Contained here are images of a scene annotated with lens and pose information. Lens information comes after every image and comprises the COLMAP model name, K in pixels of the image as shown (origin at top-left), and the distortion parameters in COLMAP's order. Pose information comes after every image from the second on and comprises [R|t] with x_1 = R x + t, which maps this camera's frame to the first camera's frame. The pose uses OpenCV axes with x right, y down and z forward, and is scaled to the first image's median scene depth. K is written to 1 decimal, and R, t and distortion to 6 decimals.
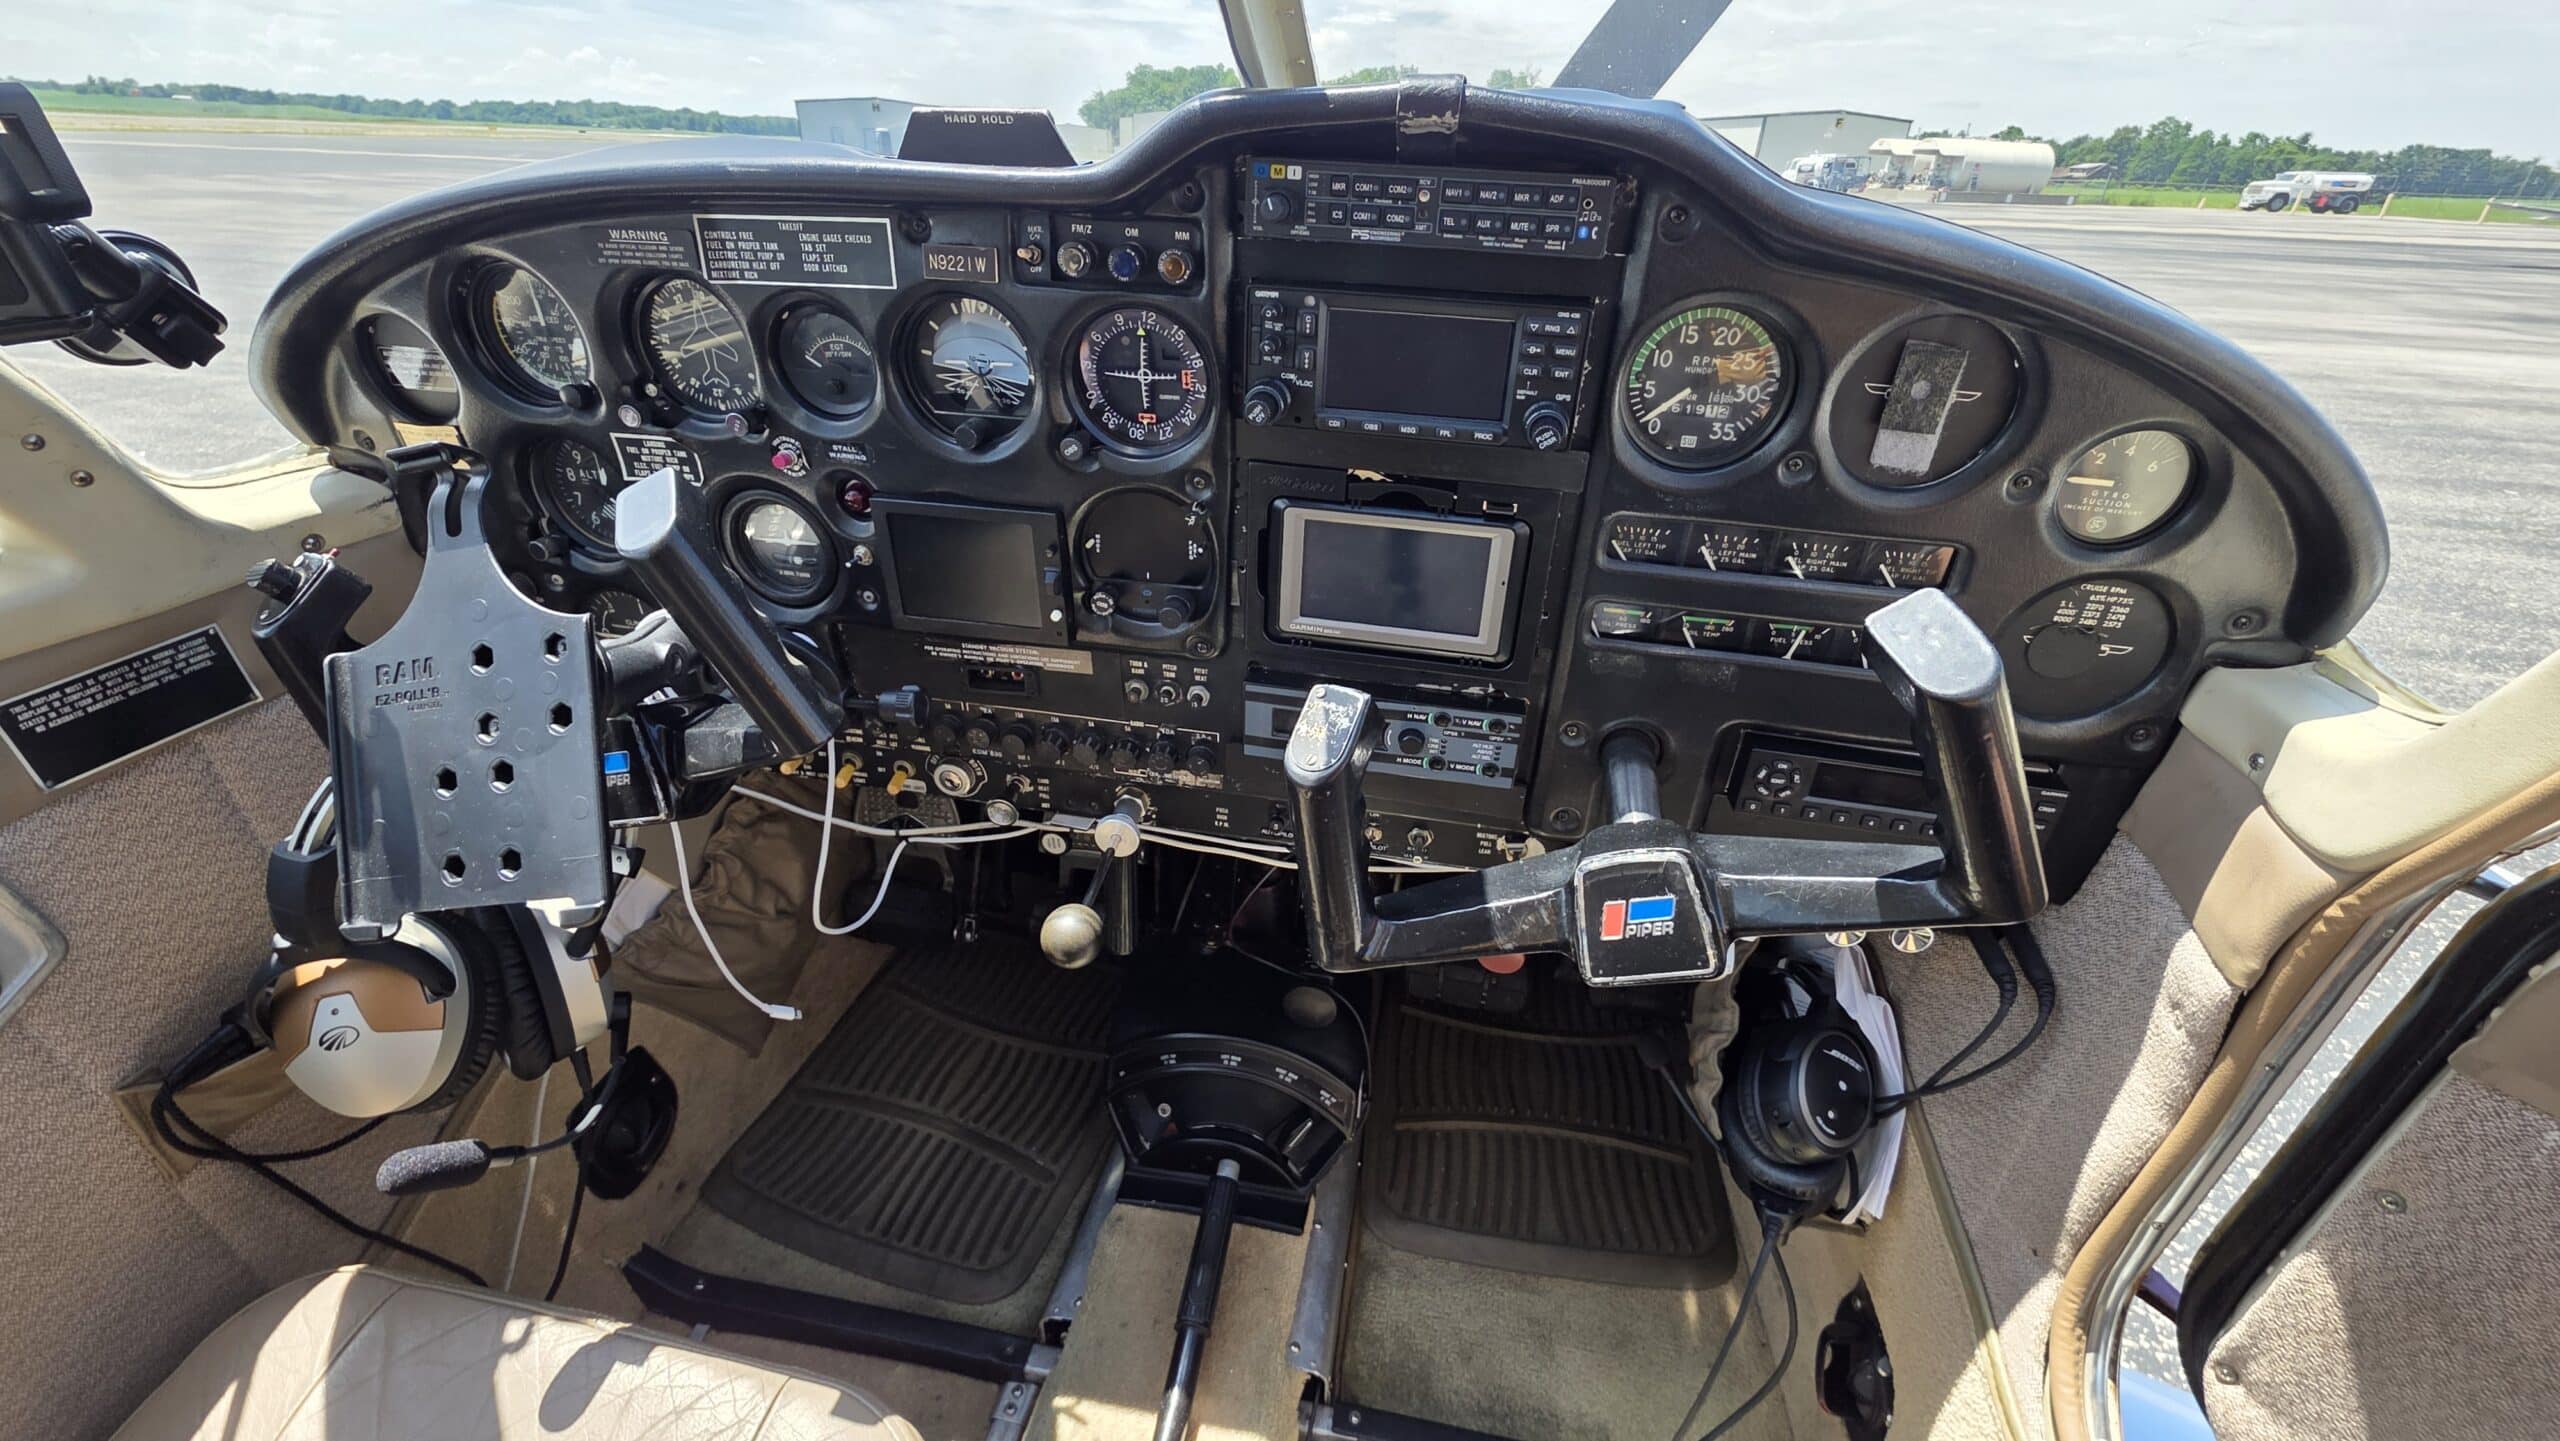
lens RADIAL K [[1075.0, 0, 1278.8], [0, 1075.0, 700.0], [0, 0, 1]] dist [0.001200, 0.000125]
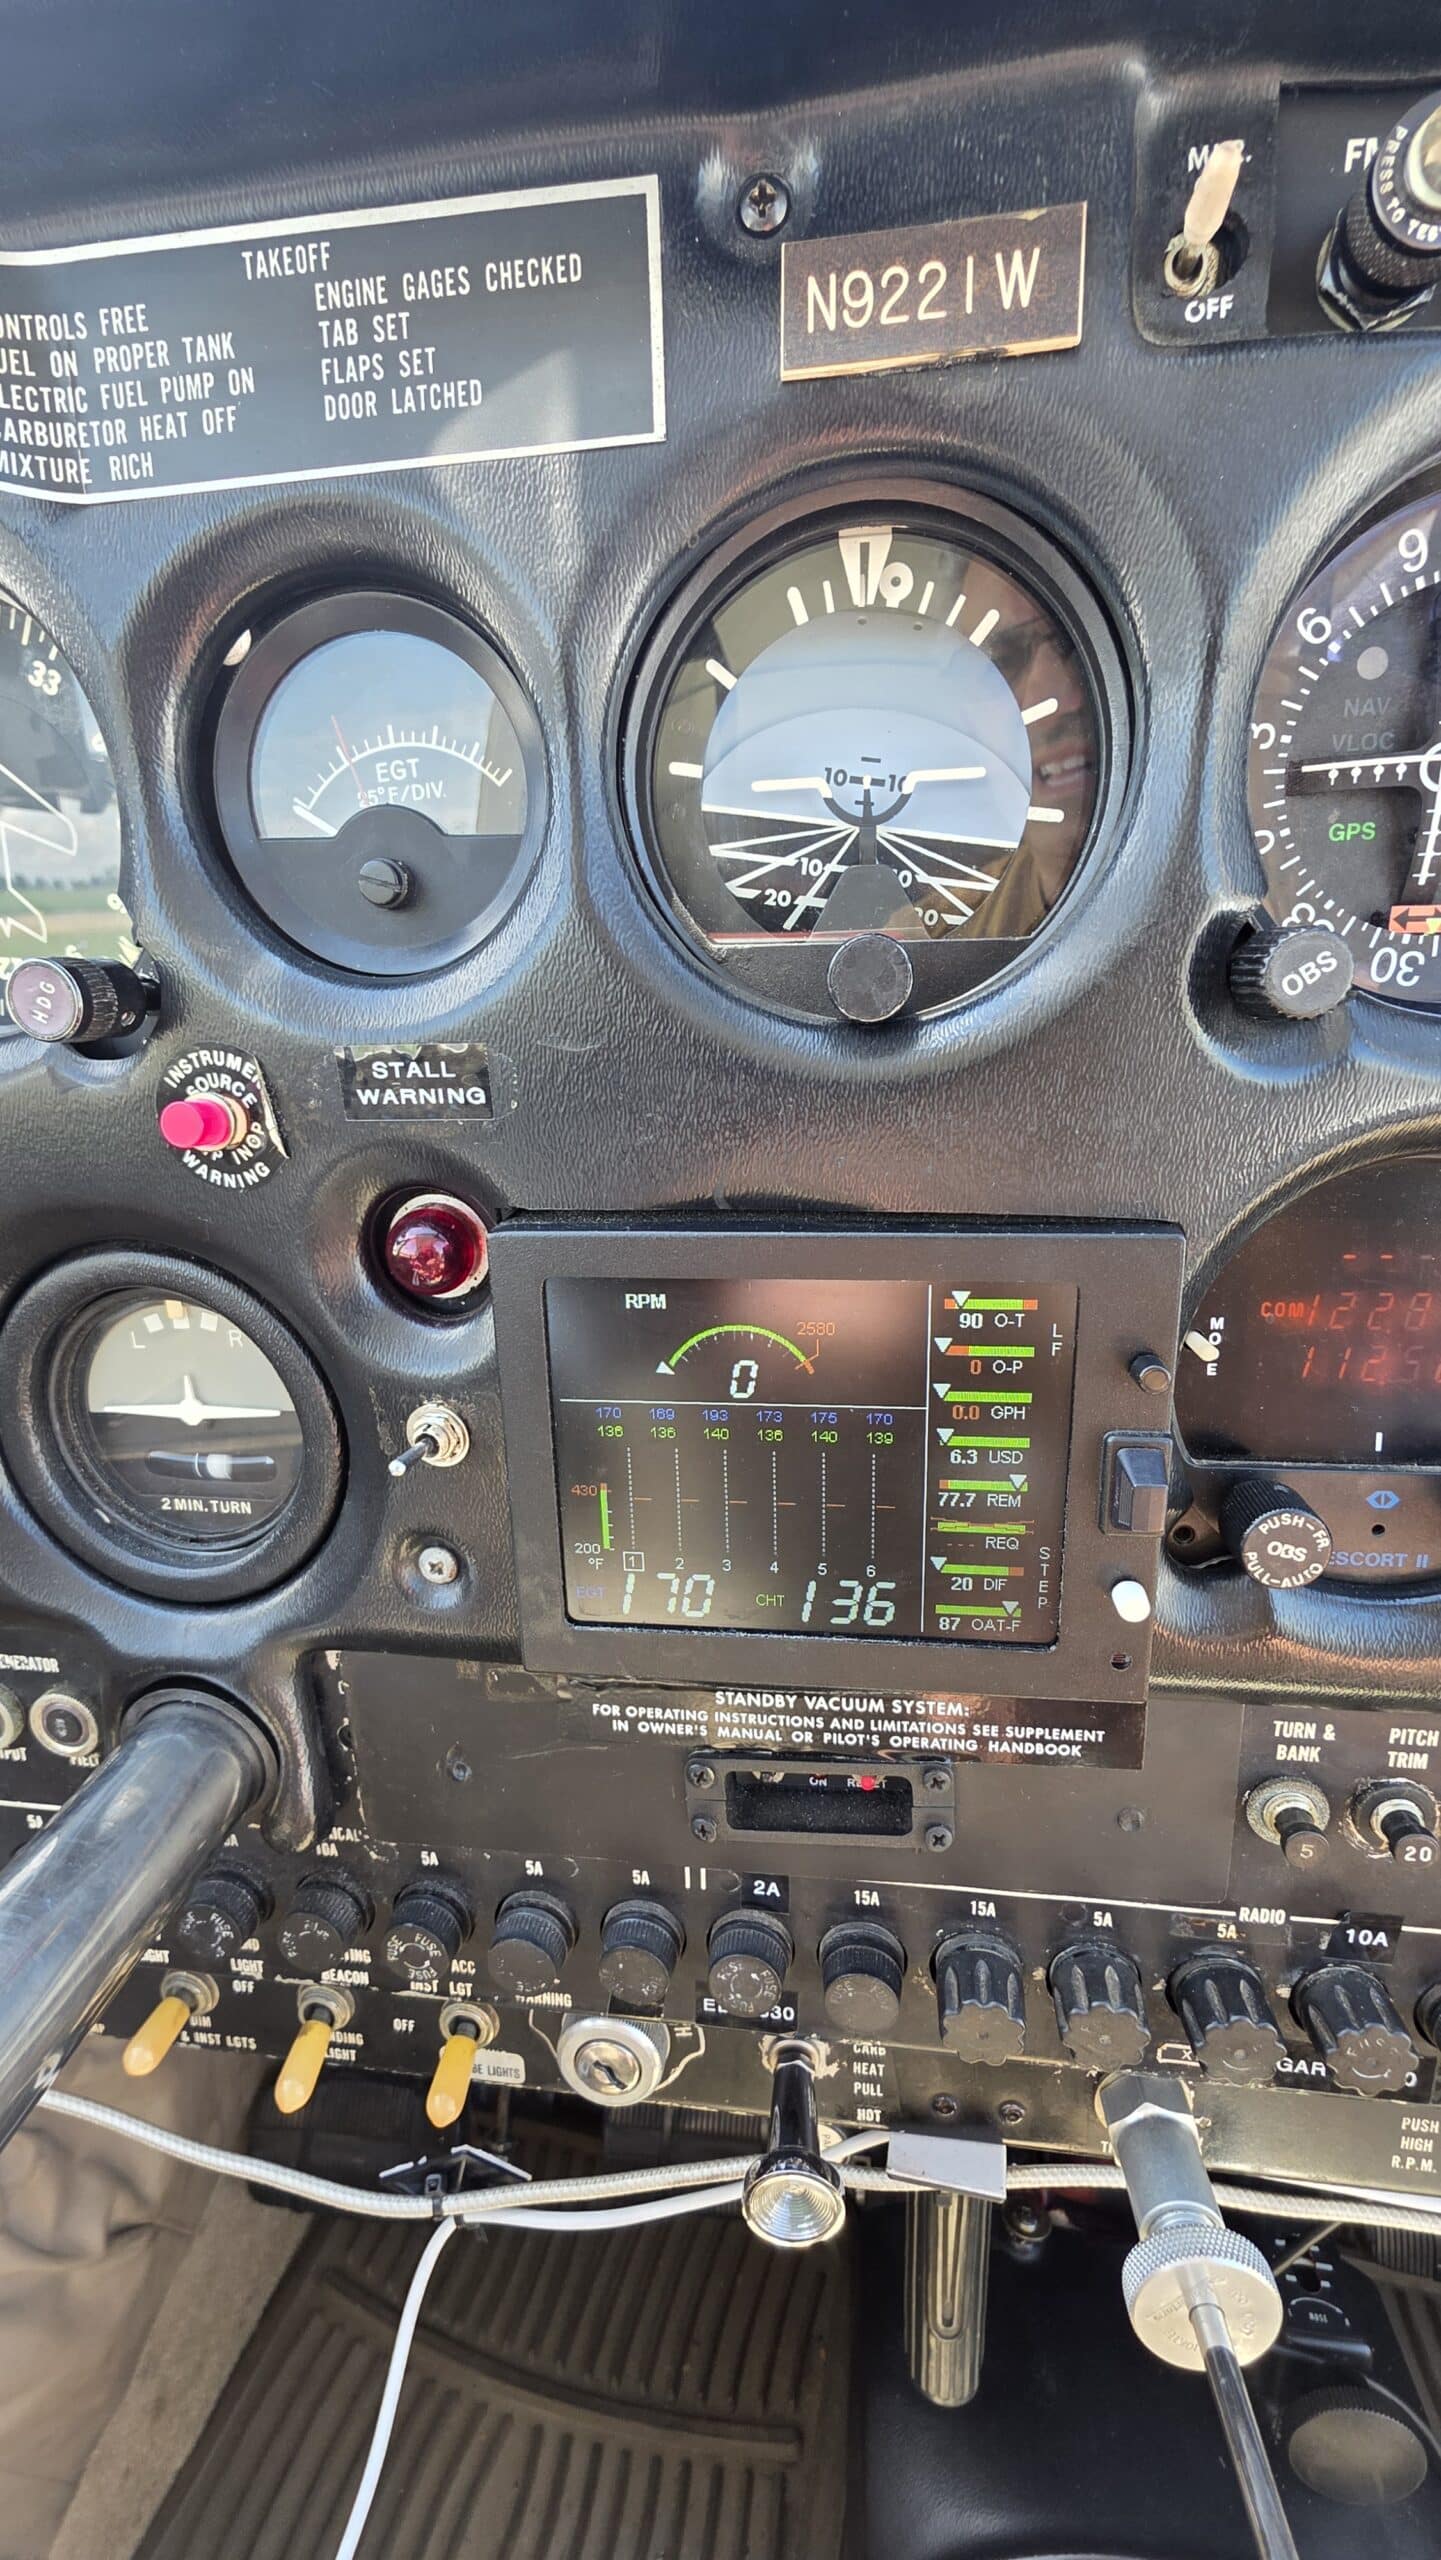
lens RADIAL K [[1075.0, 0, 736.1], [0, 1075.0, 1278.1], [0, 0, 1]] dist [0.001200, 0.000125]
pose [[0.997494, -0.053684, 0.046092, -0.326571], [0.064463, 0.958072, -0.279182, -0.089658], [-0.029172, 0.281454, 0.959131, 0.719356]]
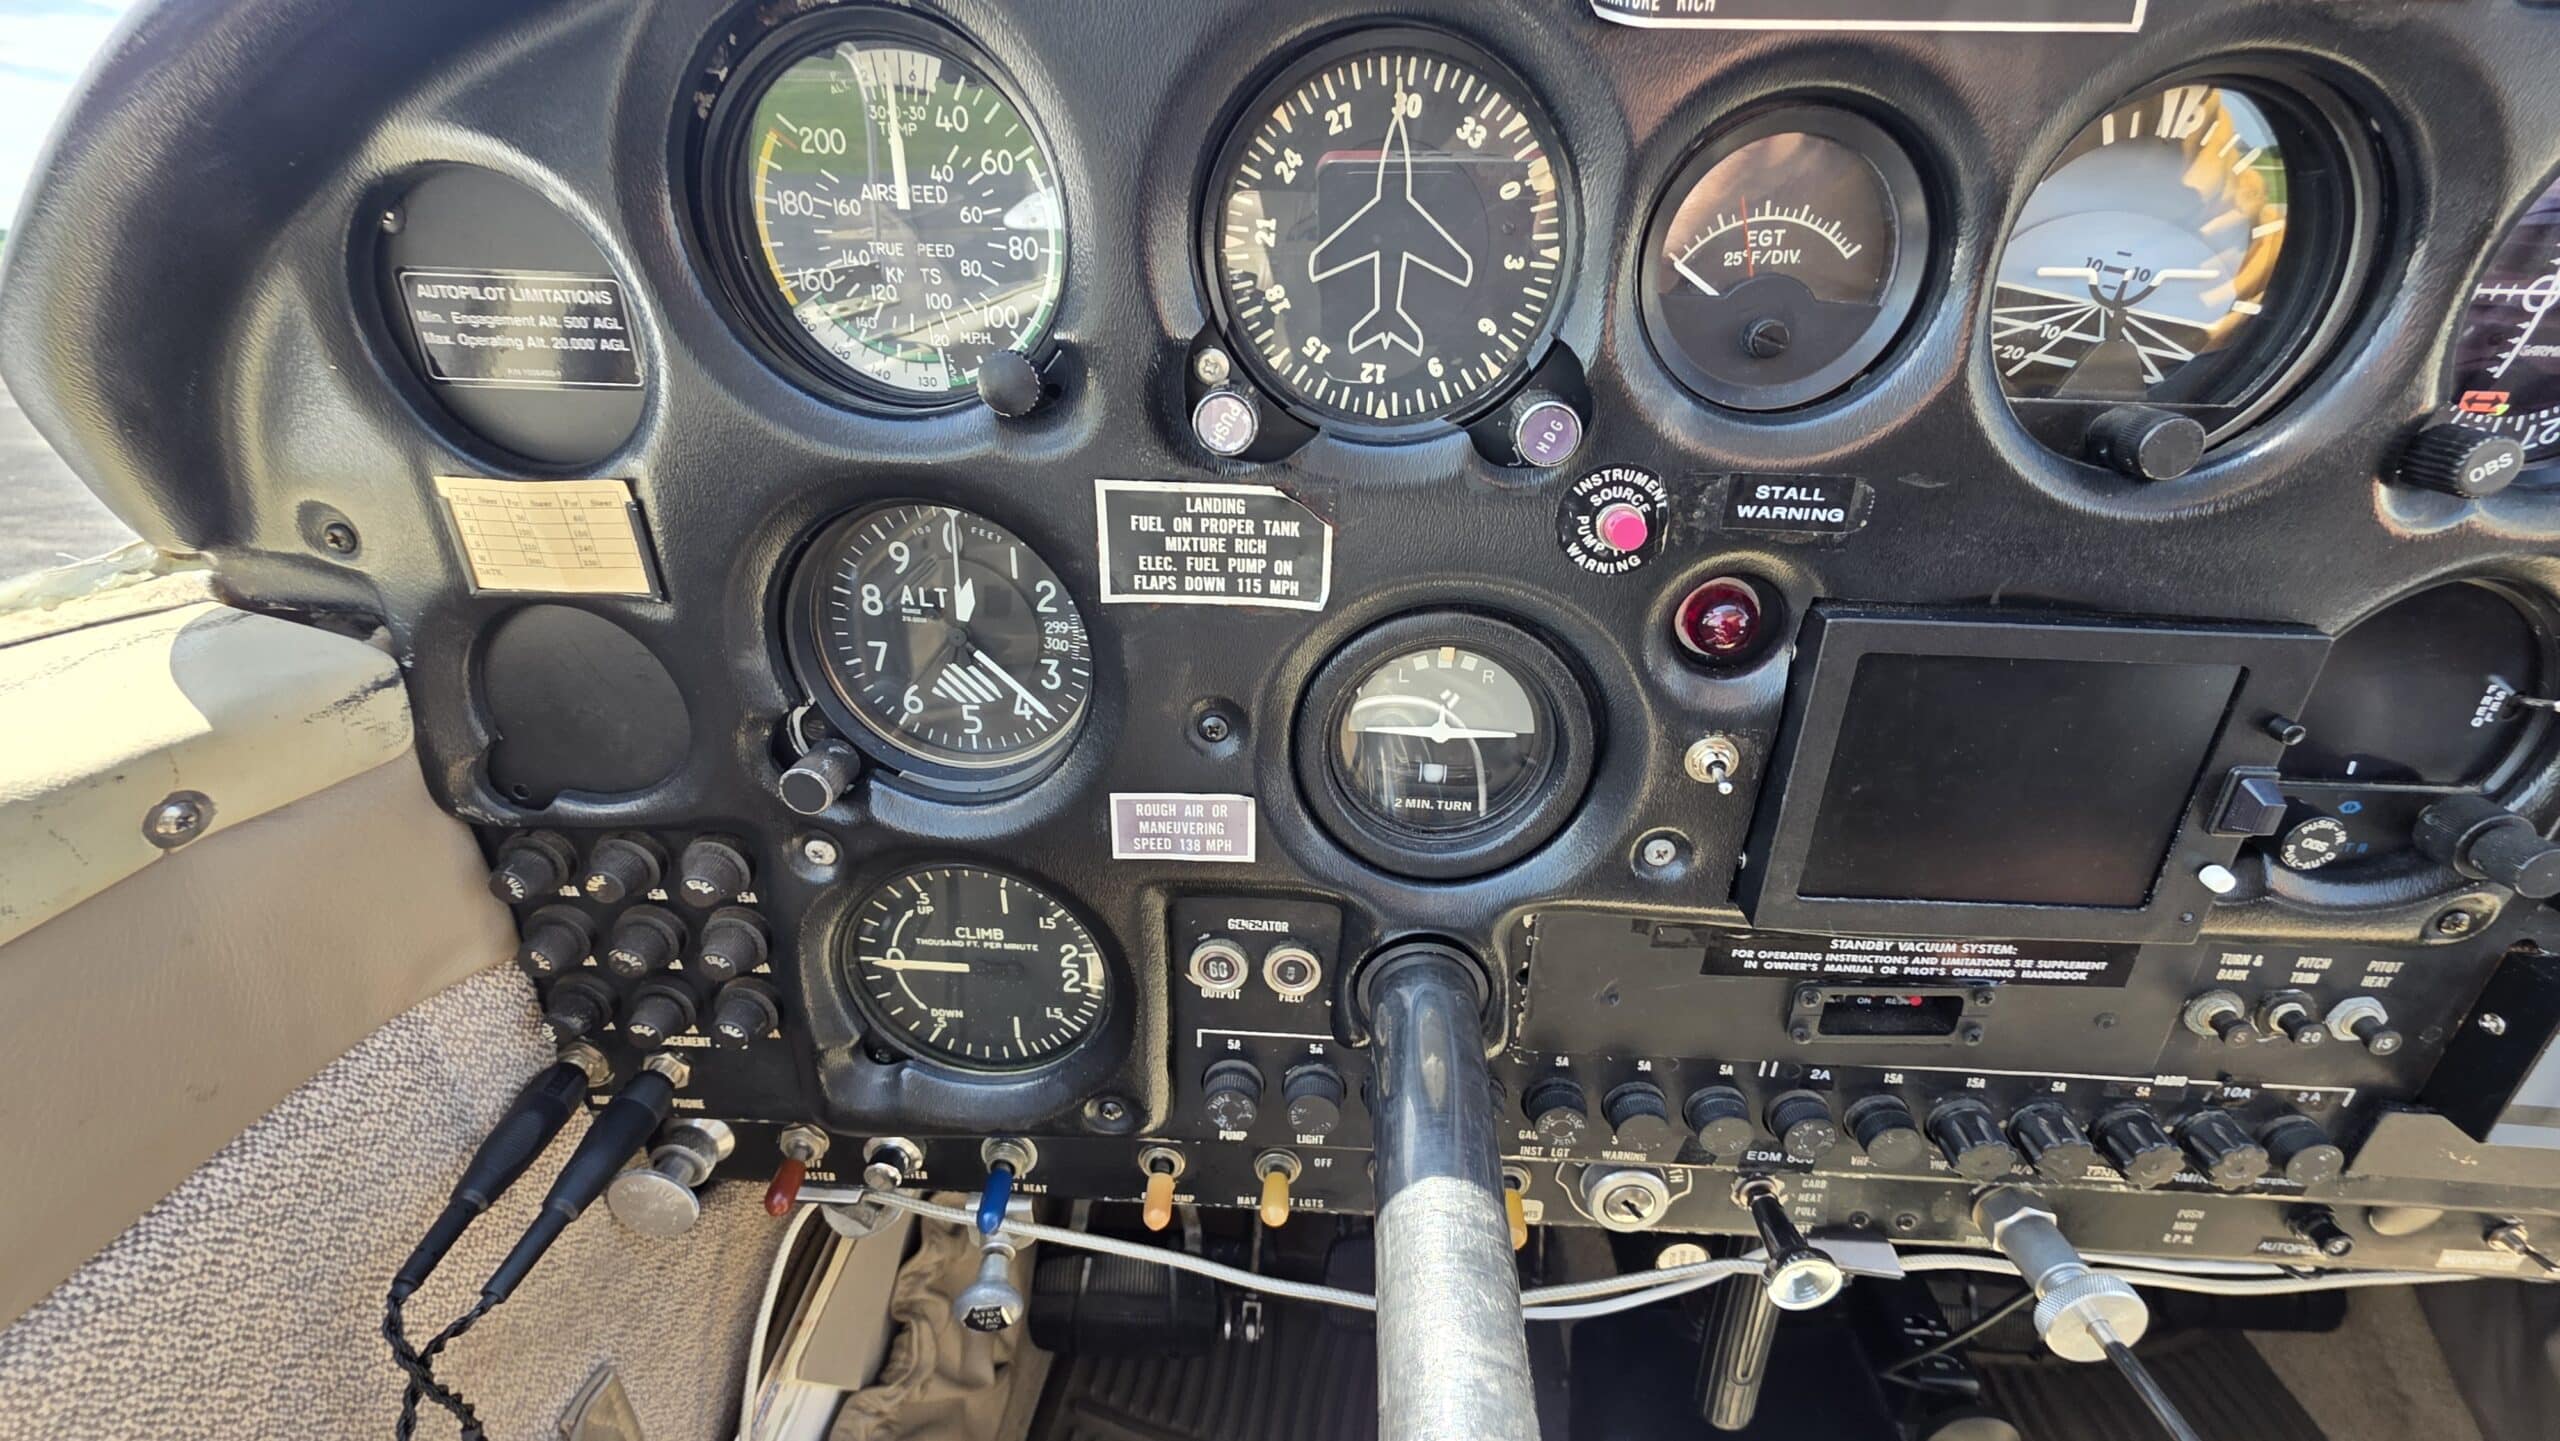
lens RADIAL K [[1075.0, 0, 1295.9], [0, 1075.0, 707.1], [0, 0, 1]] dist [0.001200, 0.000125]
pose [[0.987826, -0.052718, 0.146355, -0.628866], [0.069110, 0.991606, -0.109274, -0.126071], [-0.139366, 0.118059, 0.983178, 0.644984]]
